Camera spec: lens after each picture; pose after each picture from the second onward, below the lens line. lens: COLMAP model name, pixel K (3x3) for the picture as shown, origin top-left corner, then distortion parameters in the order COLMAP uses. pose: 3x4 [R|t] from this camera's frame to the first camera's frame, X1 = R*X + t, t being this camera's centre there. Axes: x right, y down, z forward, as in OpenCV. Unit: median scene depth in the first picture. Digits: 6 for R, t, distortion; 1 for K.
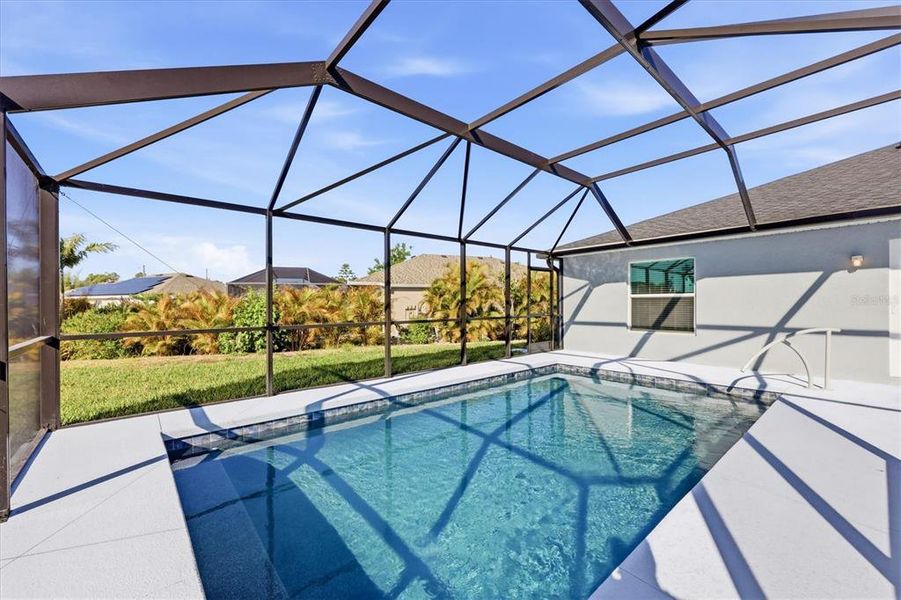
lens RADIAL K [[368.0, 0, 446.1], [0, 368.0, 305.2], [0, 0, 1]] dist [-0.001693, 0.000133]
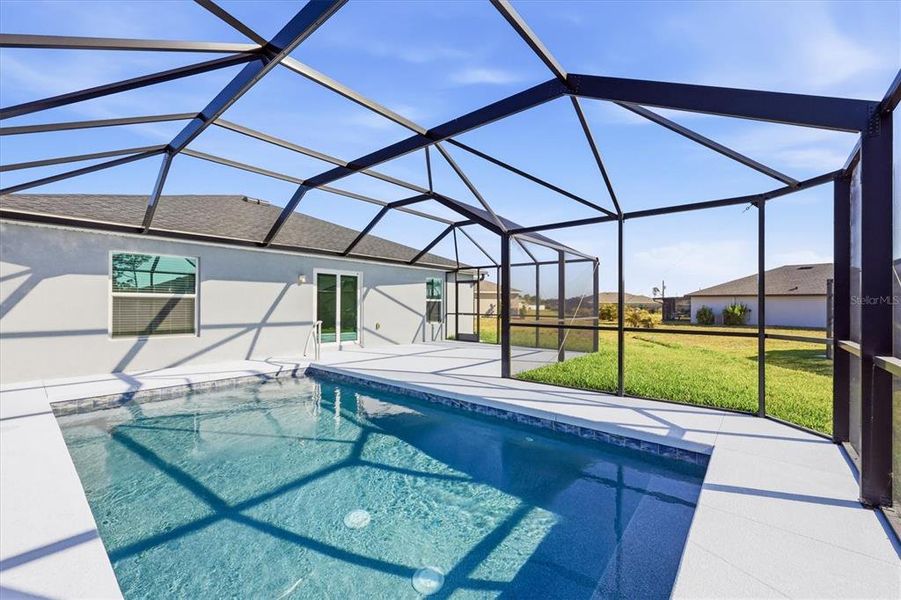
lens RADIAL K [[368.0, 0, 444.2], [0, 368.0, 302.6], [0, 0, 1]] dist [-0.001693, 0.000133]
pose [[-0.159835, 0.011550, 0.987076, -0.416936], [0.000489, 0.999932, -0.011621, 0.002004], [-0.987144, -0.001374, -0.159830, 0.488878]]
